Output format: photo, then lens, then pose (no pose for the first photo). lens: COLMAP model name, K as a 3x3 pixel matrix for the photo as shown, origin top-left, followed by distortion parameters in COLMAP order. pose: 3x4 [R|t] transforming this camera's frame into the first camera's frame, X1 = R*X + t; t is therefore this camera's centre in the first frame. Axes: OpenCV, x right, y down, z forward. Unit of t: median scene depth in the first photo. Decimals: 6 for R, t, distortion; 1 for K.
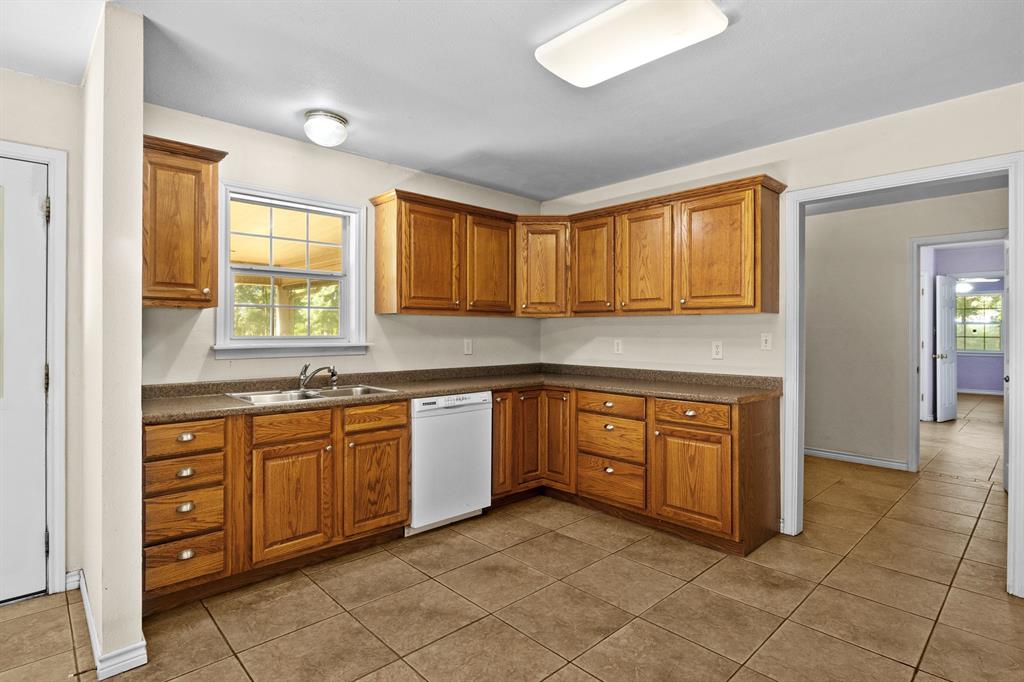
lens RADIAL K [[515.8, 0, 510.8], [0, 515.8, 329.6], [0, 0, 1]] dist [-0.004450, -0.000093]
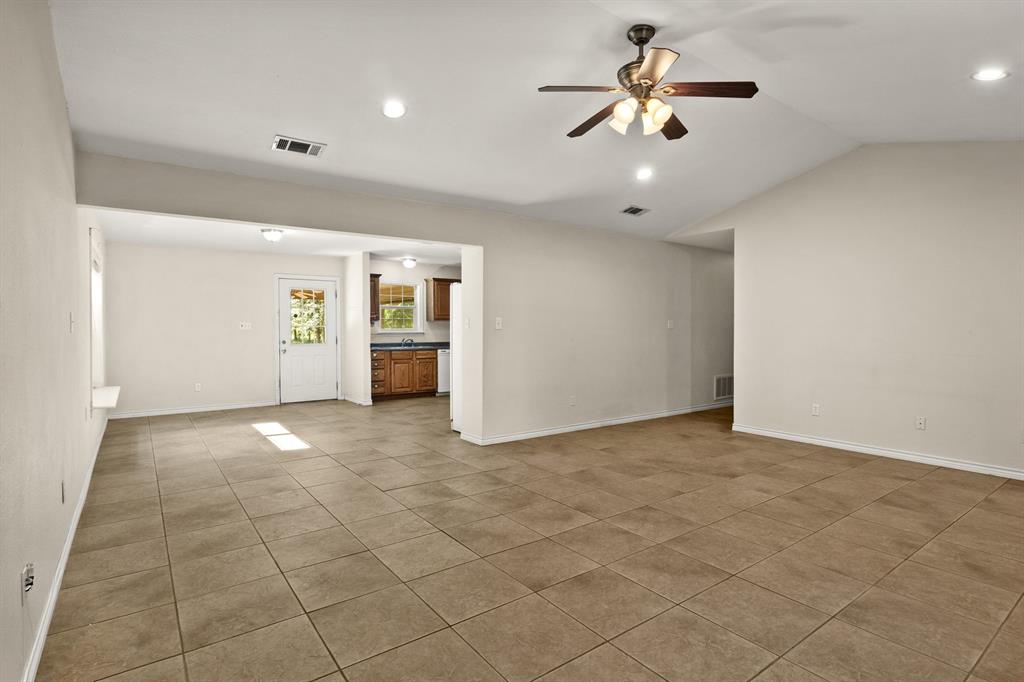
lens RADIAL K [[515.8, 0, 510.8], [0, 515.8, 329.6], [0, 0, 1]] dist [-0.004450, -0.000093]
pose [[0.992254, -0.005206, -0.124119, 0.596739], [0.006387, 0.999938, 0.009116, -0.006482], [0.124064, -0.009838, 0.992225, -1.906650]]
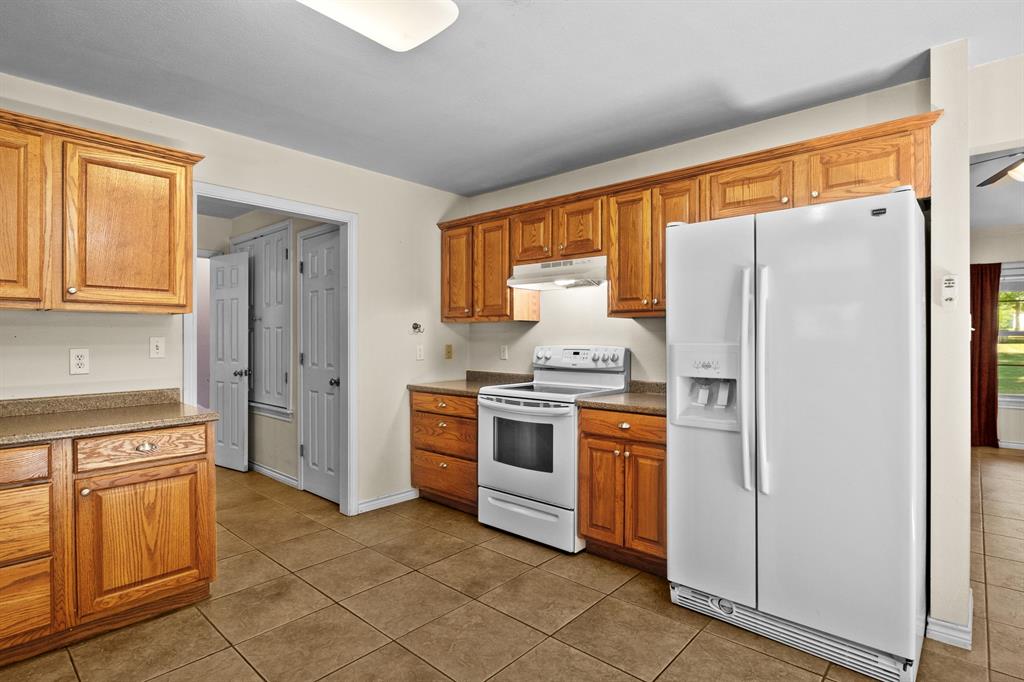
lens RADIAL K [[514.8, 0, 512.0], [0, 514.8, 341.0], [0, 0, 1]] dist [-0.001373, -0.000342]
pose [[-0.084379, -0.009230, 0.996391, -0.403762], [-0.006124, 0.999943, 0.008744, 0.001453], [-0.996415, -0.005364, -0.084431, 0.518974]]
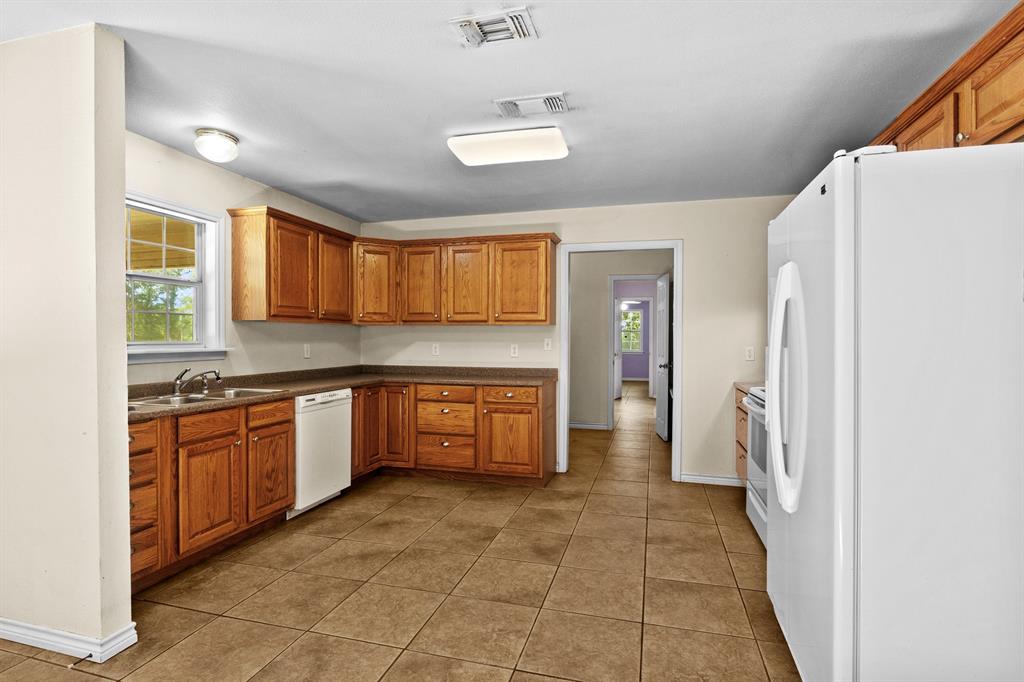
lens RADIAL K [[510.6, 0, 512.0], [0, 510.6, 341.0], [0, 0, 1]] dist [0.000866, 0.000724]
pose [[0.857245, -0.003040, 0.514900, -0.354849], [-0.002756, 0.999941, 0.010492, -0.001203], [-0.514901, -0.010414, 0.857186, -0.201987]]
